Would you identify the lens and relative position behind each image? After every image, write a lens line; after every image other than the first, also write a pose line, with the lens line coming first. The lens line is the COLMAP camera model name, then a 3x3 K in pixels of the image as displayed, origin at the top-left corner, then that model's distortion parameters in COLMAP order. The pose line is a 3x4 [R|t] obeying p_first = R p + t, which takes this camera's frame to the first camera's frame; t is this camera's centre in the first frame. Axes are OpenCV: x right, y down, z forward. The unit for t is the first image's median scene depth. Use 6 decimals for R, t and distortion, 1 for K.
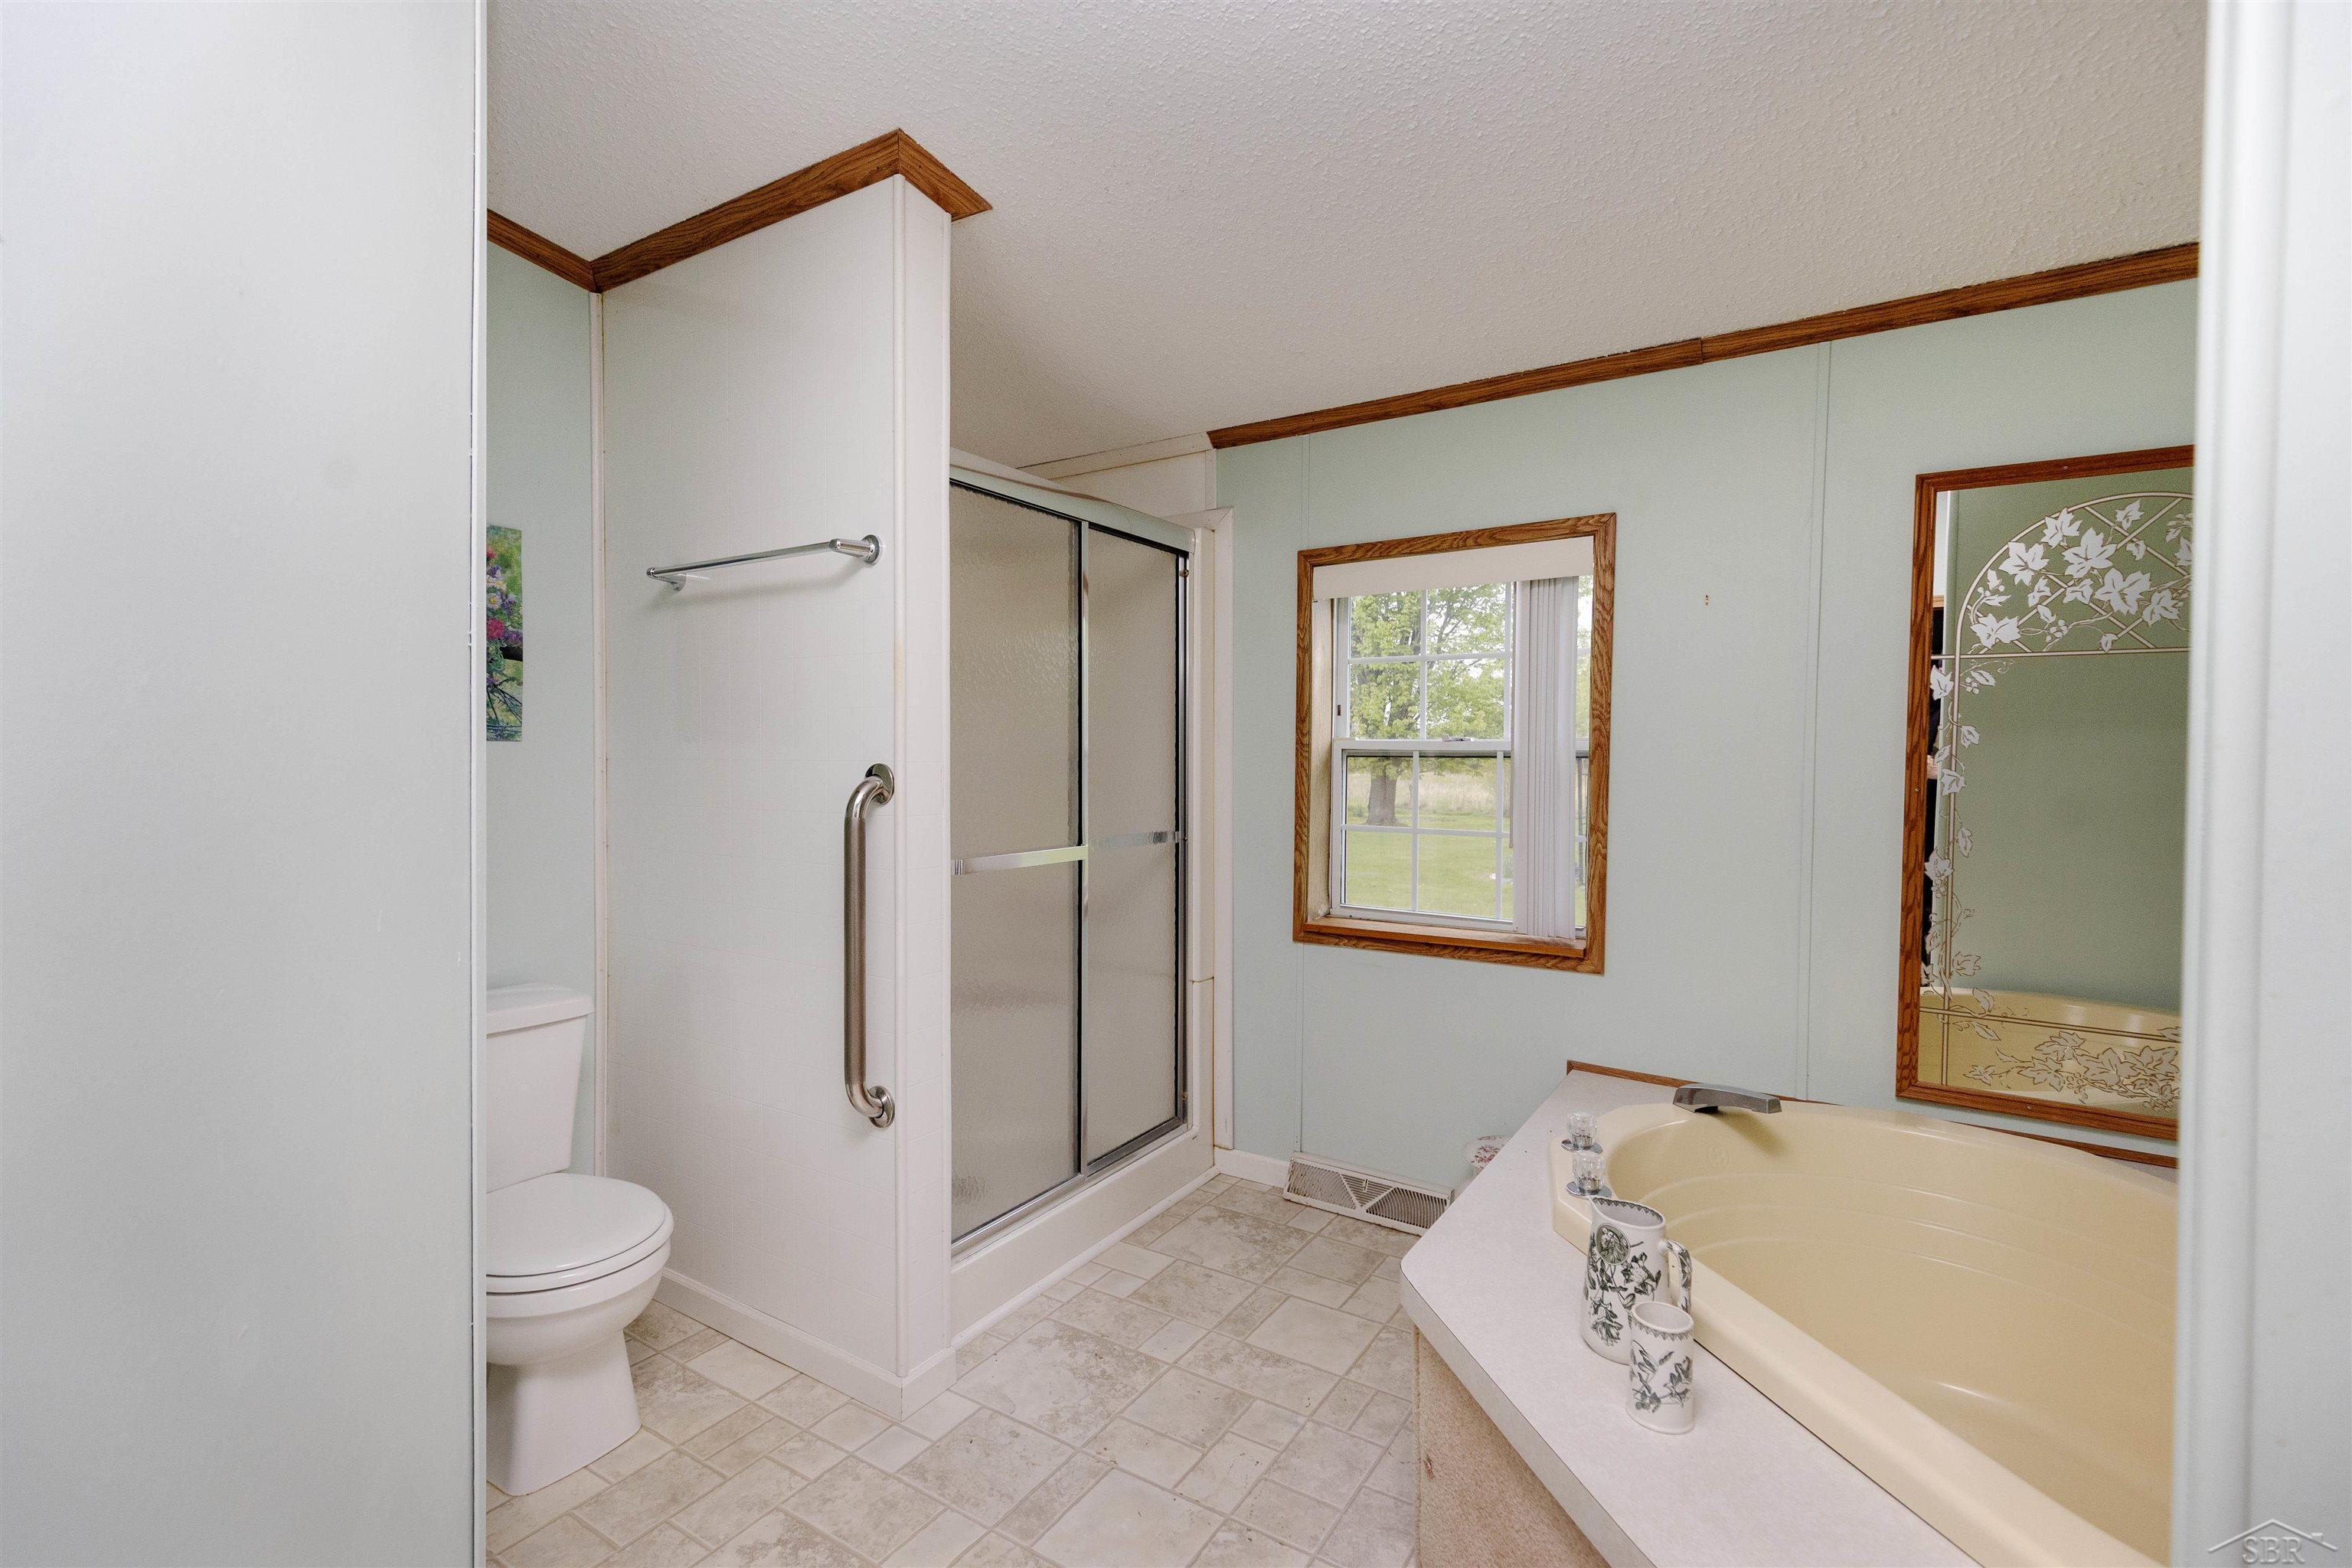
lens RADIAL K [[1087.2, 0, 1188.7], [0, 1087.2, 787.6], [0, 0, 1]] dist [-0.001451, -0.000838]
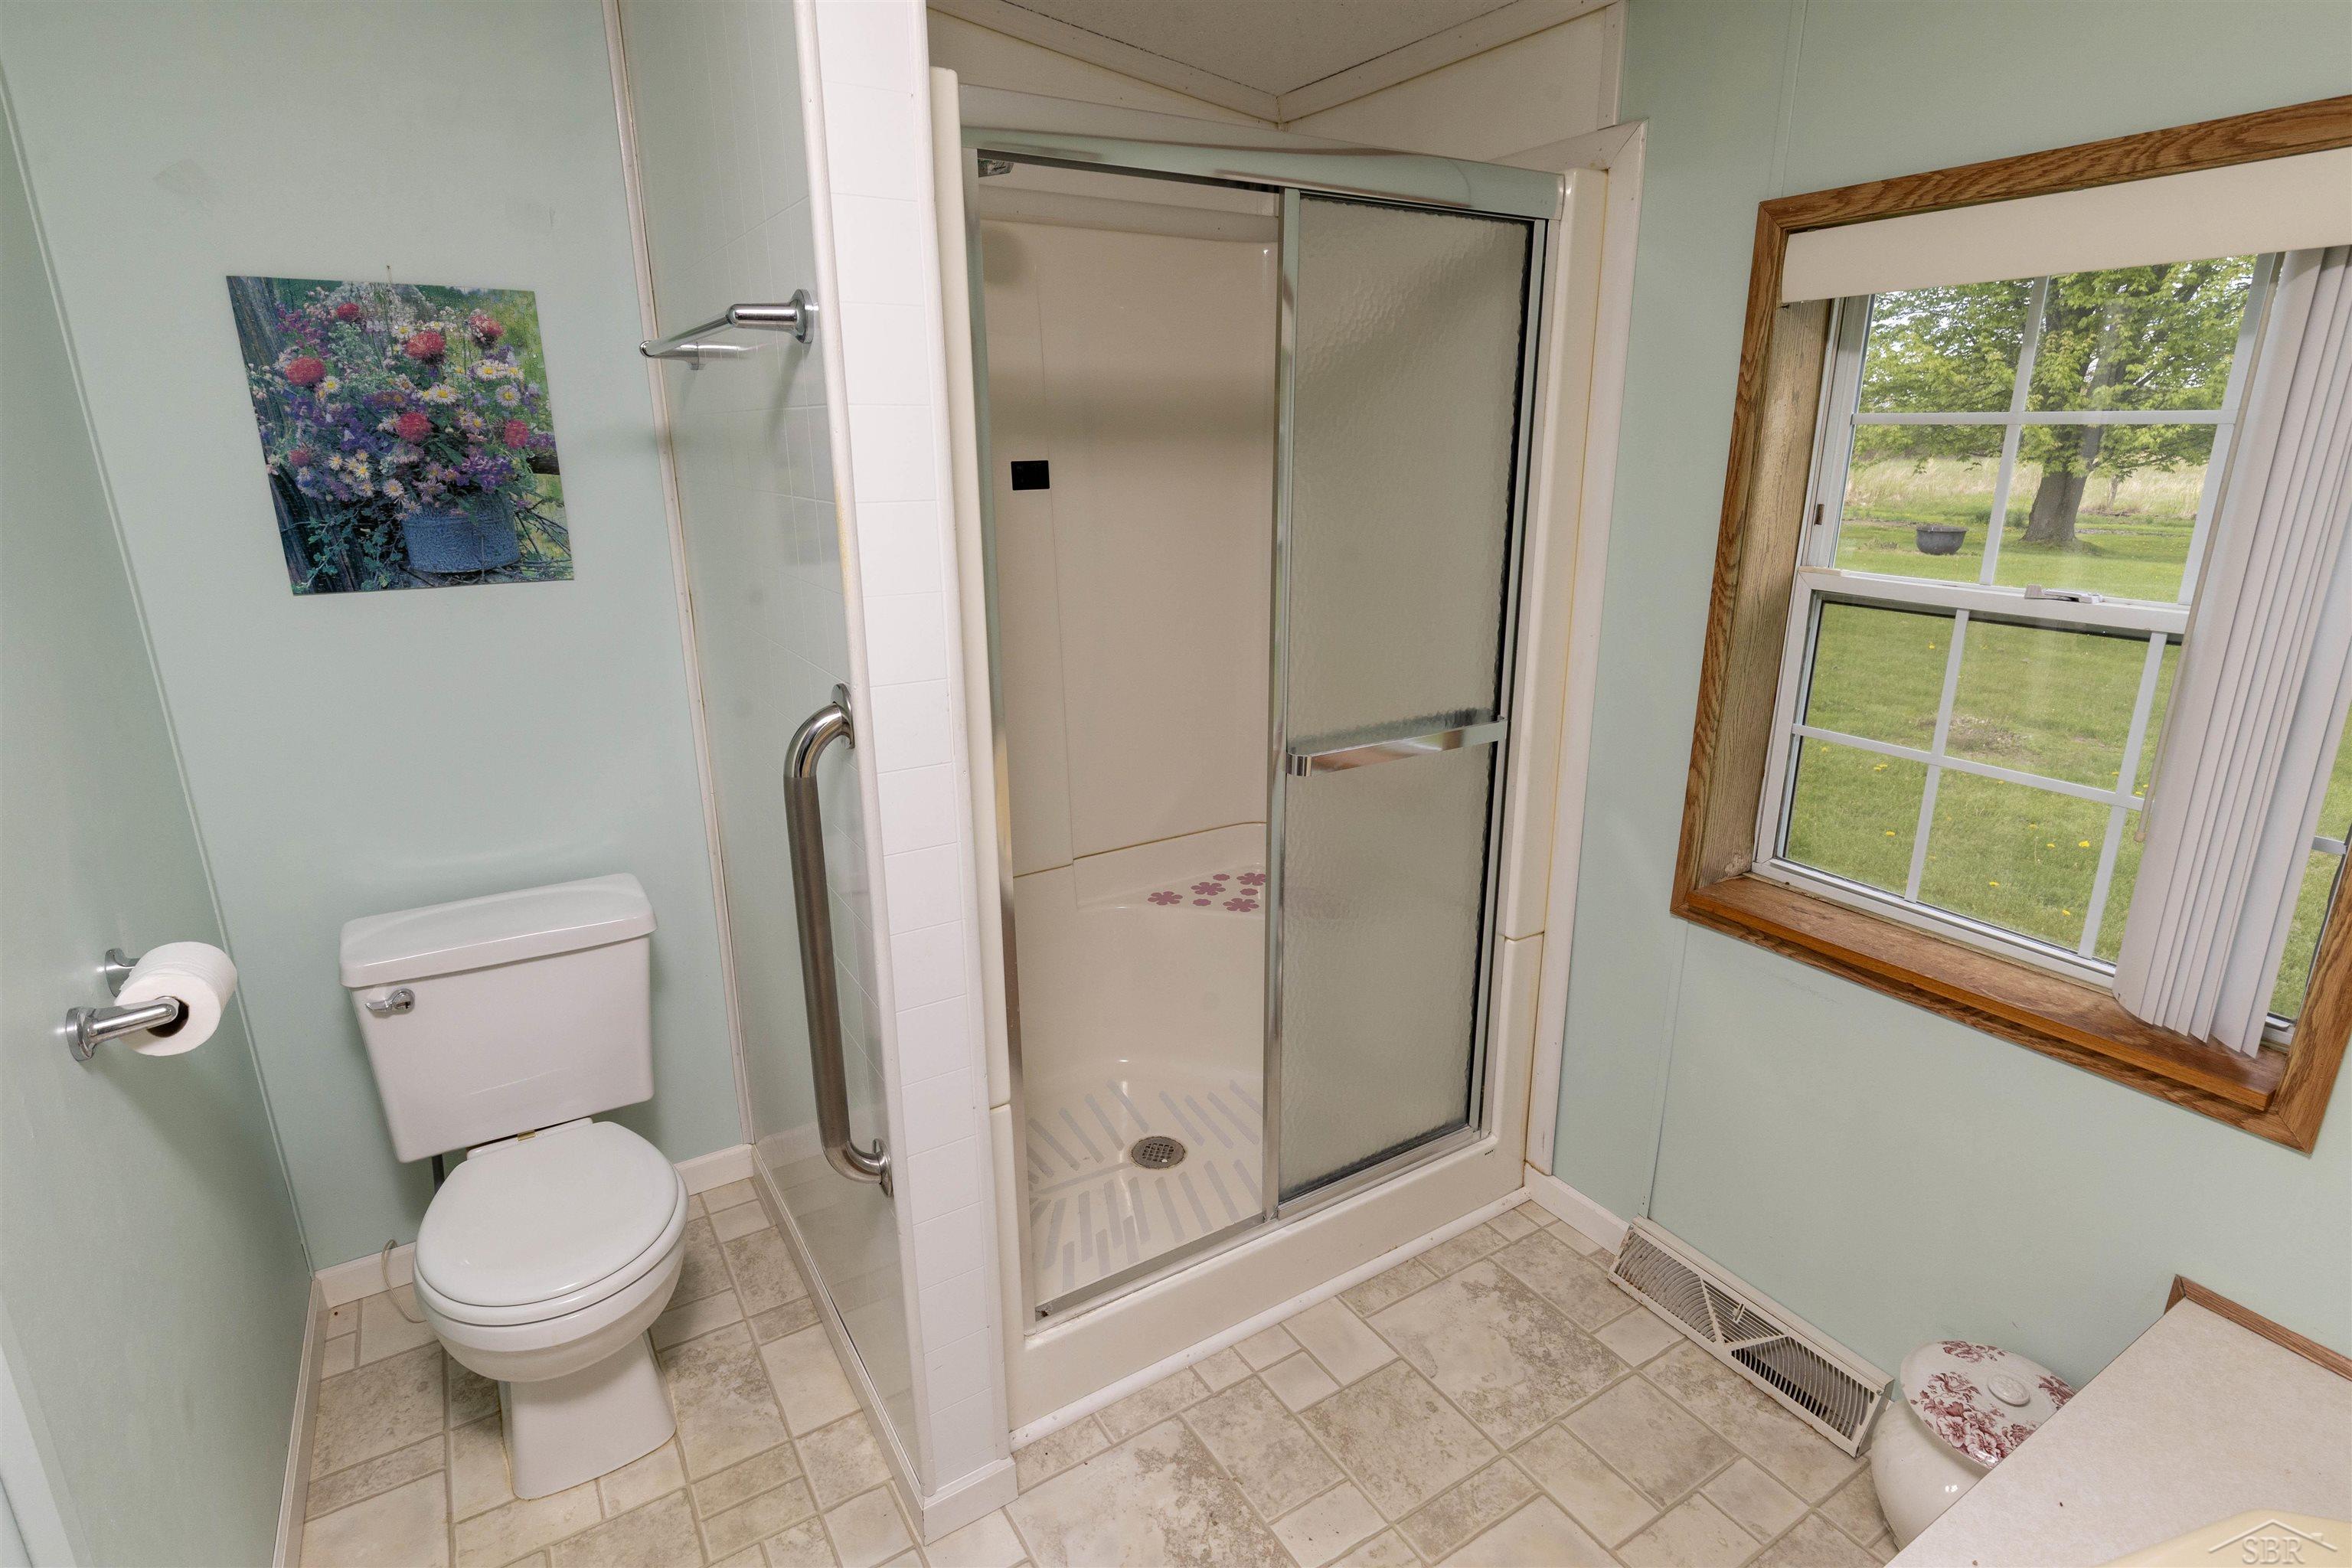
lens RADIAL K [[1199.0, 0, 1167.4], [0, 1199.0, 788.8], [0, 0, 1]] dist [-0.005818, -0.000070]
pose [[0.895417, 0.118733, -0.429106, 0.127714], [-0.000948, 0.964292, 0.264839, -0.103000], [0.445228, -0.236735, 0.863556, 0.335434]]
